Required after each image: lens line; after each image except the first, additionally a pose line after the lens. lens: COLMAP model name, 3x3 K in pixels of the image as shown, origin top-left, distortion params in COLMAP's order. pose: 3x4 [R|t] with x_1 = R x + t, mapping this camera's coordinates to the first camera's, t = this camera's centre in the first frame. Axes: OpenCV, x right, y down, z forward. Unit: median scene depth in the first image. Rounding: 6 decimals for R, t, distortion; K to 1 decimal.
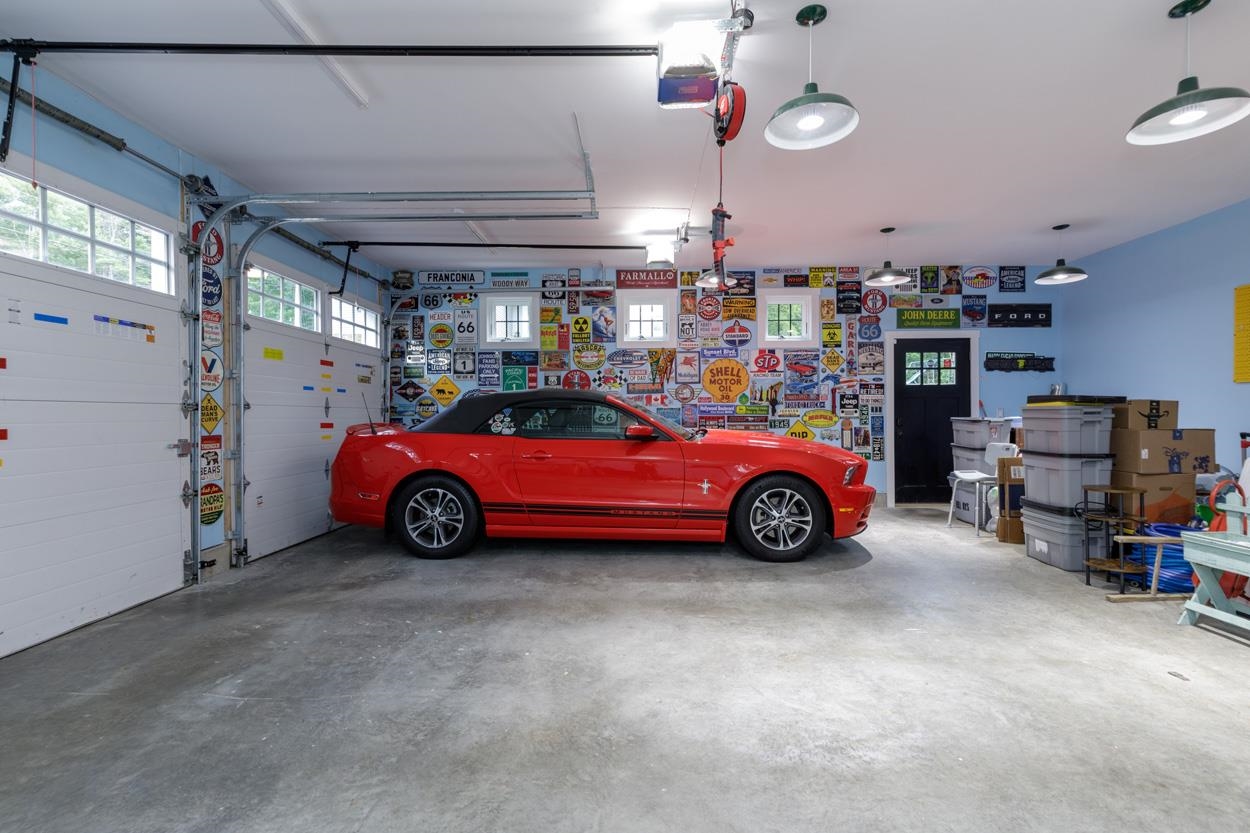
lens RADIAL K [[563.3, 0, 628.3], [0, 563.3, 413.1], [0, 0, 1]] dist [0.006711, -0.000609]
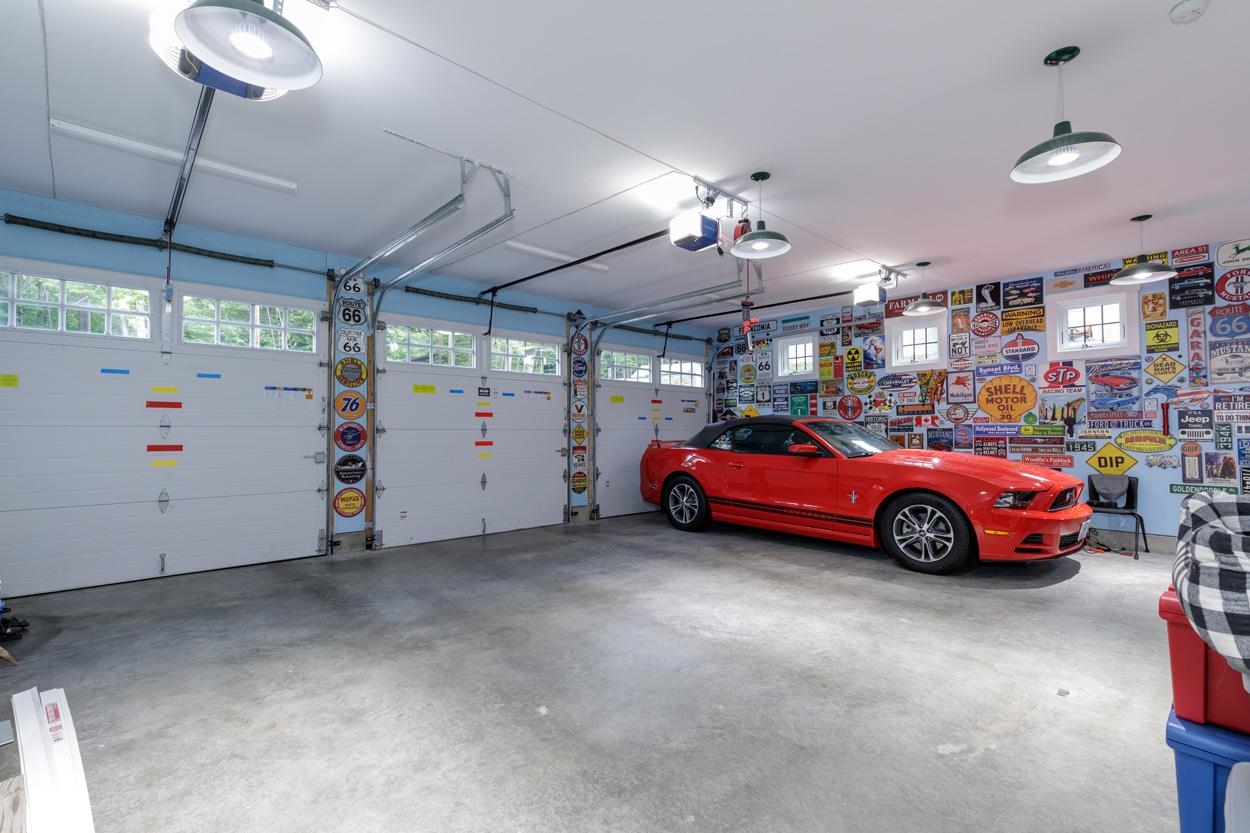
lens RADIAL K [[561.6, 0, 621.6], [0, 561.6, 416.5], [0, 0, 1]] dist [0.007997, -0.000848]
pose [[0.689078, -0.020004, -0.724411, 0.411689], [0.002386, 0.999676, -0.025336, -0.006574], [0.724684, 0.015730, 0.688902, -0.108282]]
